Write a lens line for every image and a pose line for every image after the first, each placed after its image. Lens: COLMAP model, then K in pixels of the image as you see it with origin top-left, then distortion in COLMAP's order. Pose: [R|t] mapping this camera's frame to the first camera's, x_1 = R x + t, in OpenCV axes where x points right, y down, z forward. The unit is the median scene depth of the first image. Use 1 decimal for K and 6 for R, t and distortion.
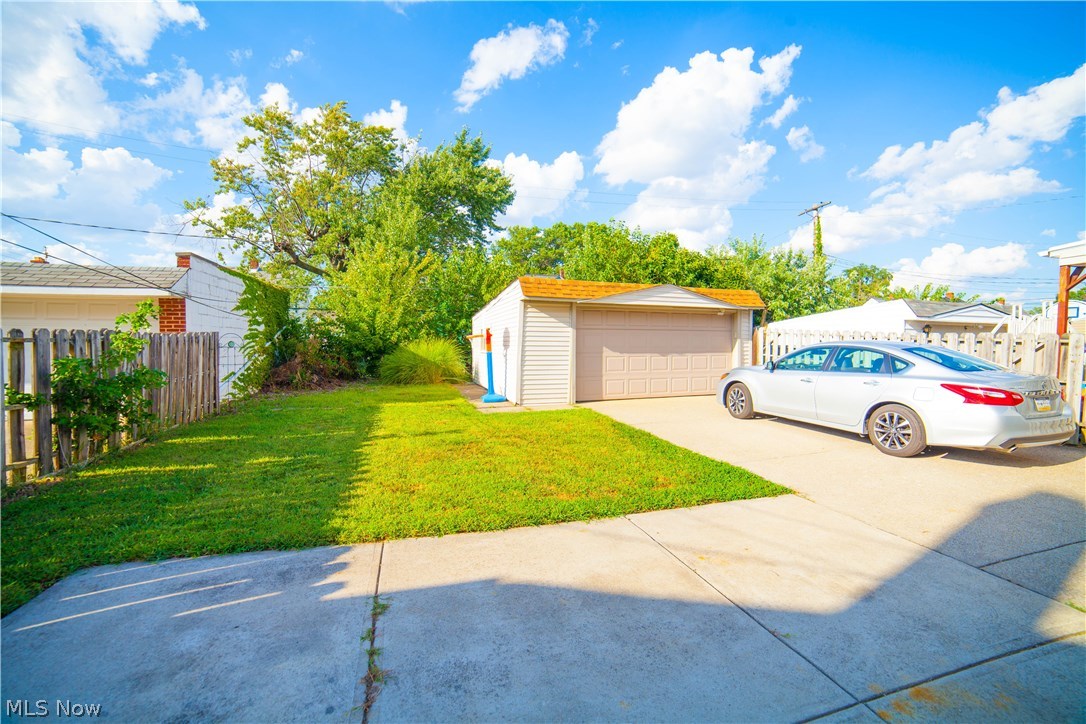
lens RADIAL K [[461.0, 0, 529.7], [0, 461.0, 366.3], [0, 0, 1]] dist [-0.113413, 0.036252]
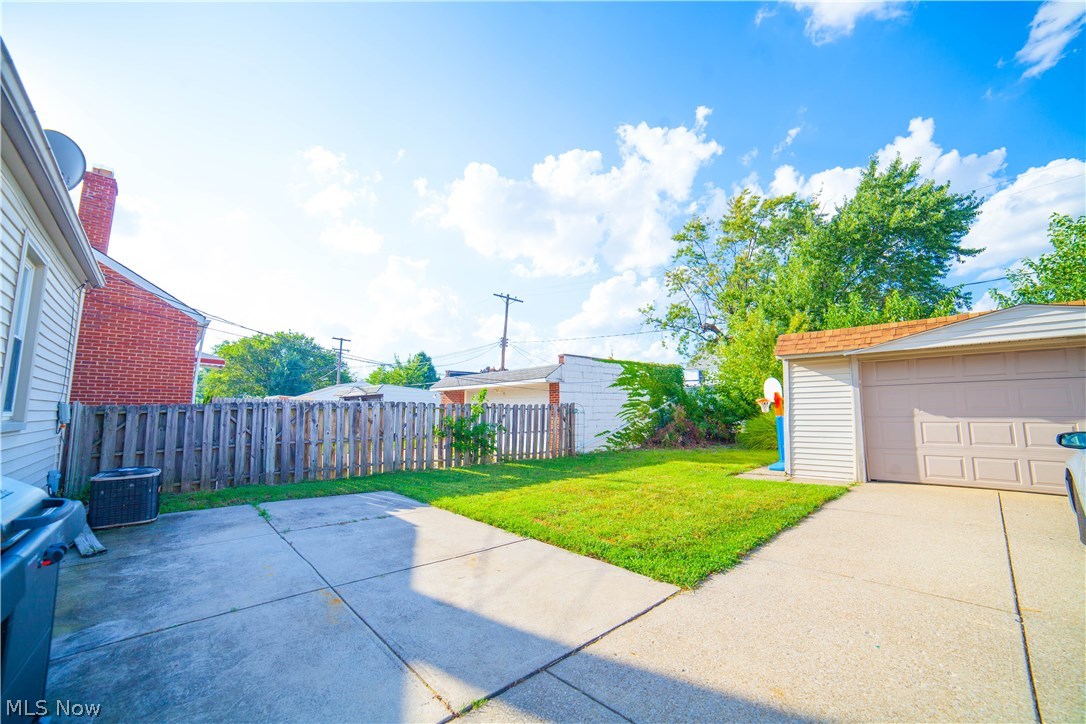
lens RADIAL K [[461.0, 0, 529.7], [0, 461.0, 366.3], [0, 0, 1]] dist [-0.113413, 0.036252]
pose [[0.391638, -0.097525, -0.914936, 0.559883], [-0.040293, 0.991595, -0.122944, -0.000567], [0.919237, 0.085014, 0.384417, 0.175503]]
